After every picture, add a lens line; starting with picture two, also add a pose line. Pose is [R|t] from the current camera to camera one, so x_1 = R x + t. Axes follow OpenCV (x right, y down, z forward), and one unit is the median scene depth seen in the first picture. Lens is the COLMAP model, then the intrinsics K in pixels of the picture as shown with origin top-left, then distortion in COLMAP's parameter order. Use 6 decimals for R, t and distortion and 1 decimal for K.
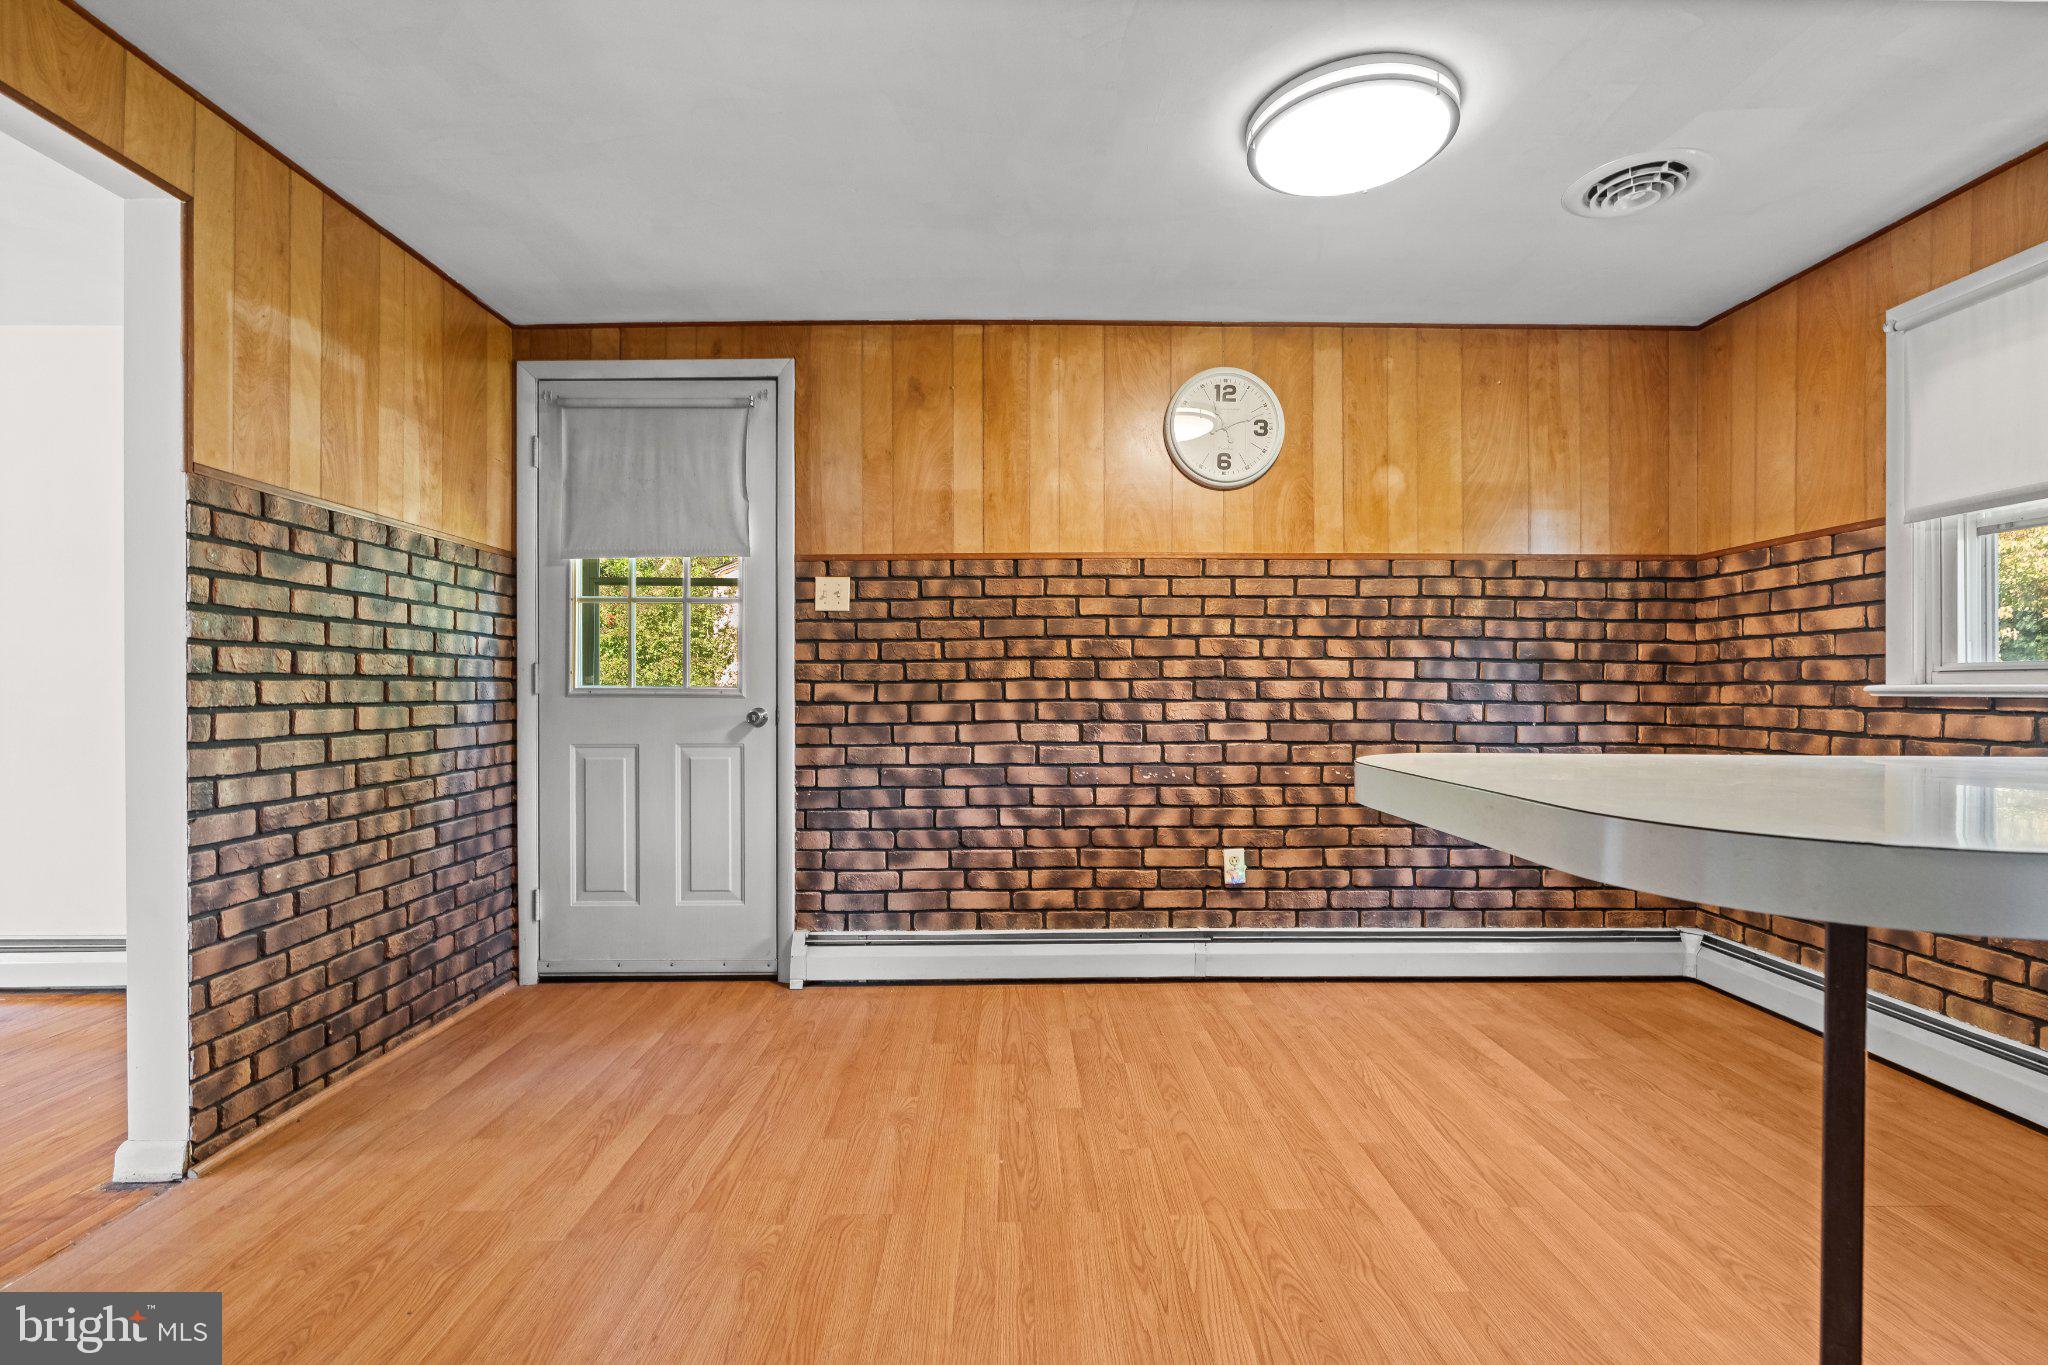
lens RADIAL K [[929.8, 0, 1025.8], [0, 929.8, 686.0], [0, 0, 1]] dist [-0.003970, 0.002675]
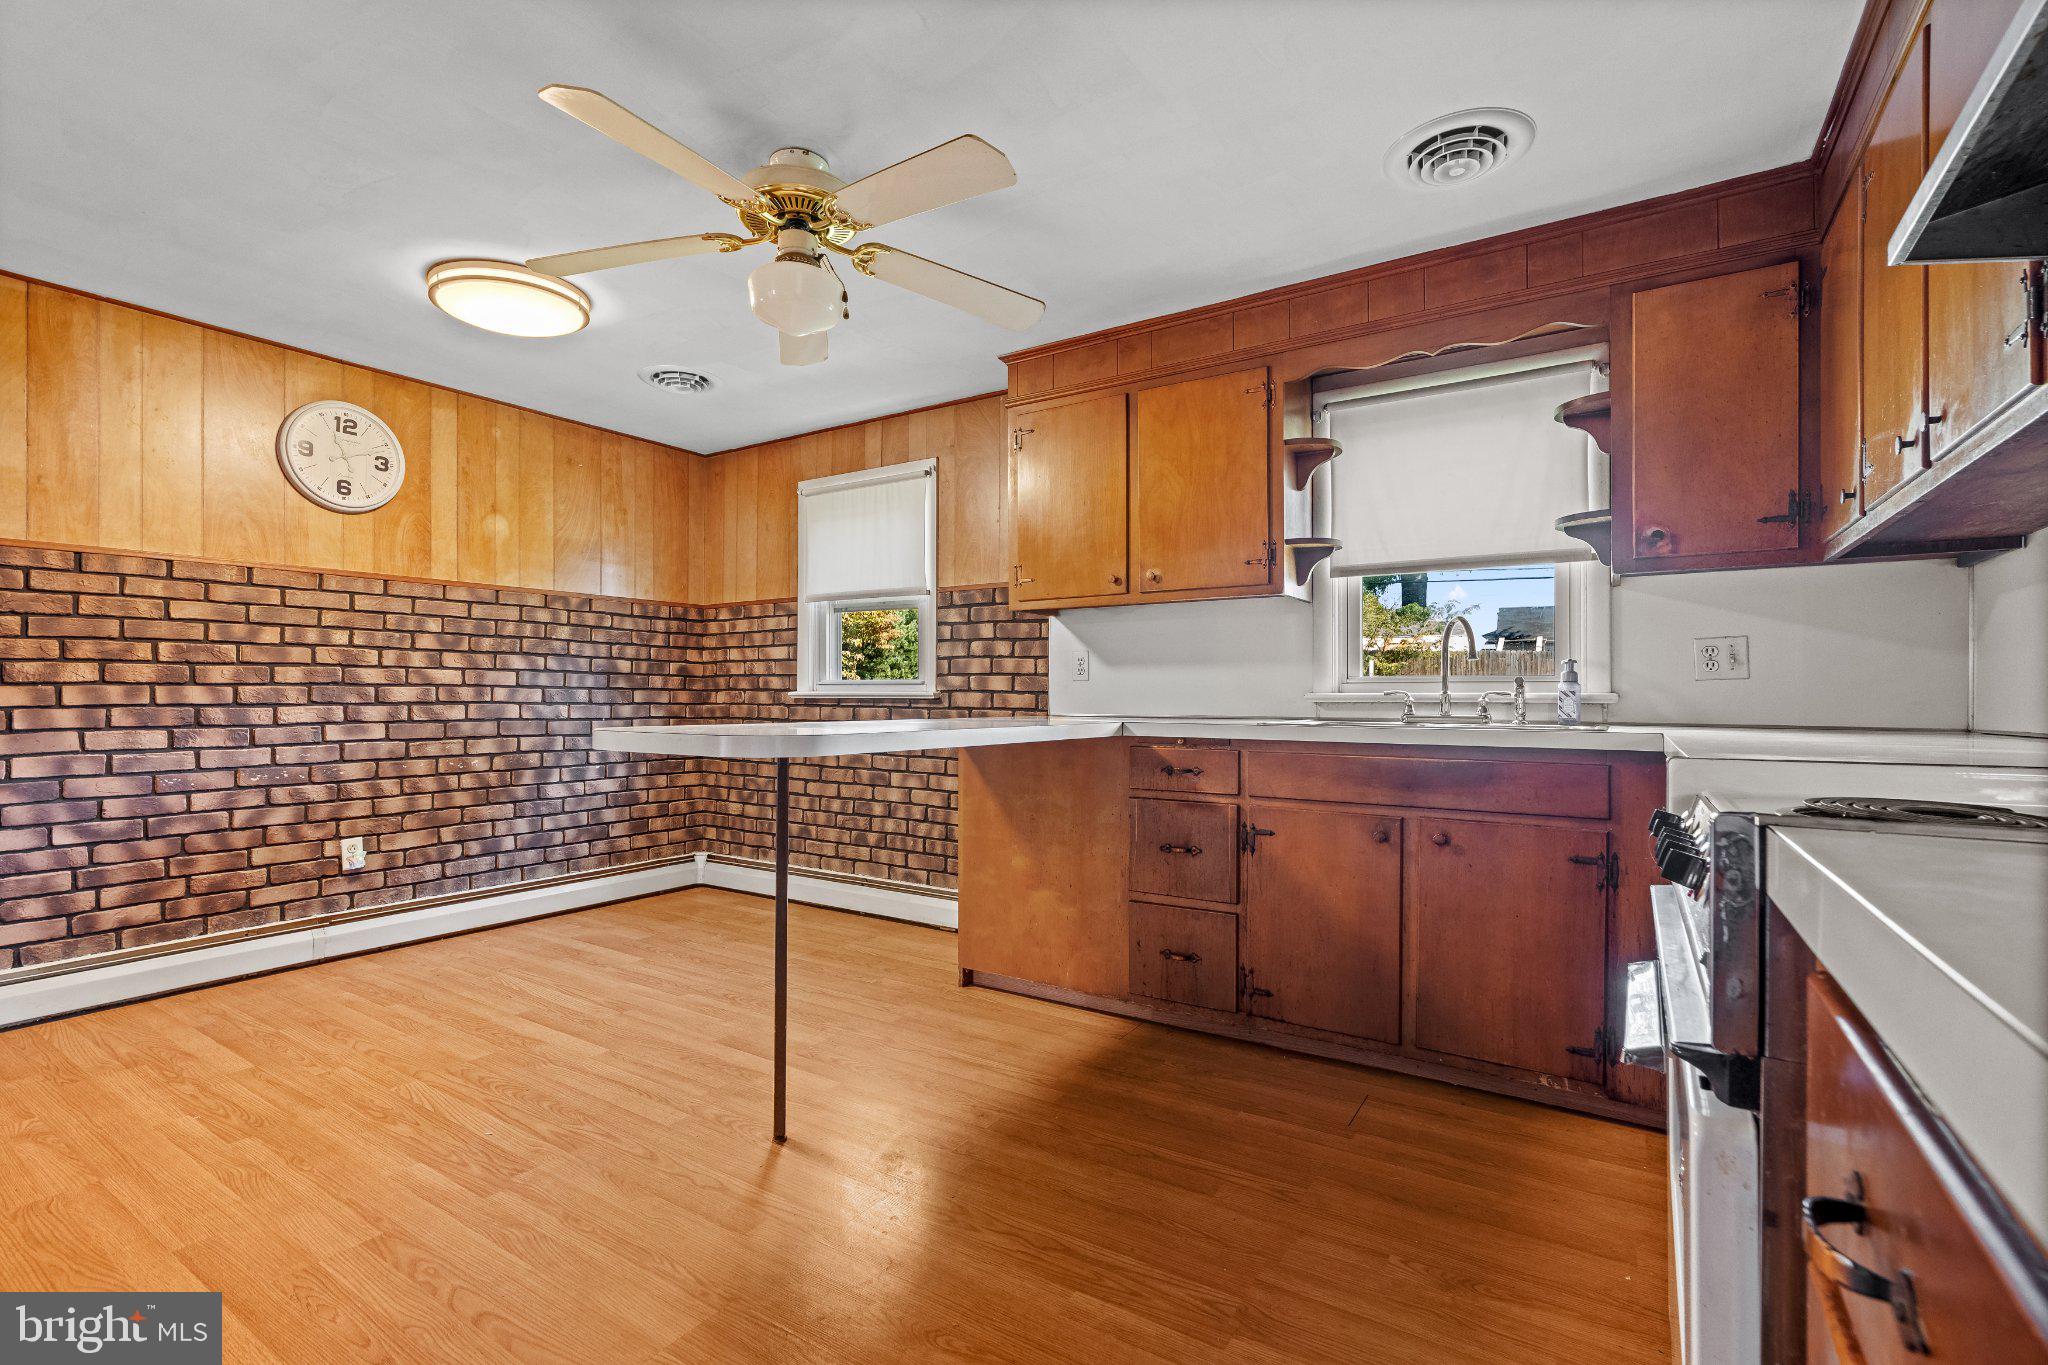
lens RADIAL K [[929.8, 0, 1024.1], [0, 929.8, 691.5], [0, 0, 1]] dist [-0.003970, 0.002675]
pose [[0.553653, 0.001817, 0.832746, -0.255640], [-0.003203, 0.999995, -0.000052, -0.002156], [-0.832741, -0.002639, 0.553656, -0.280881]]
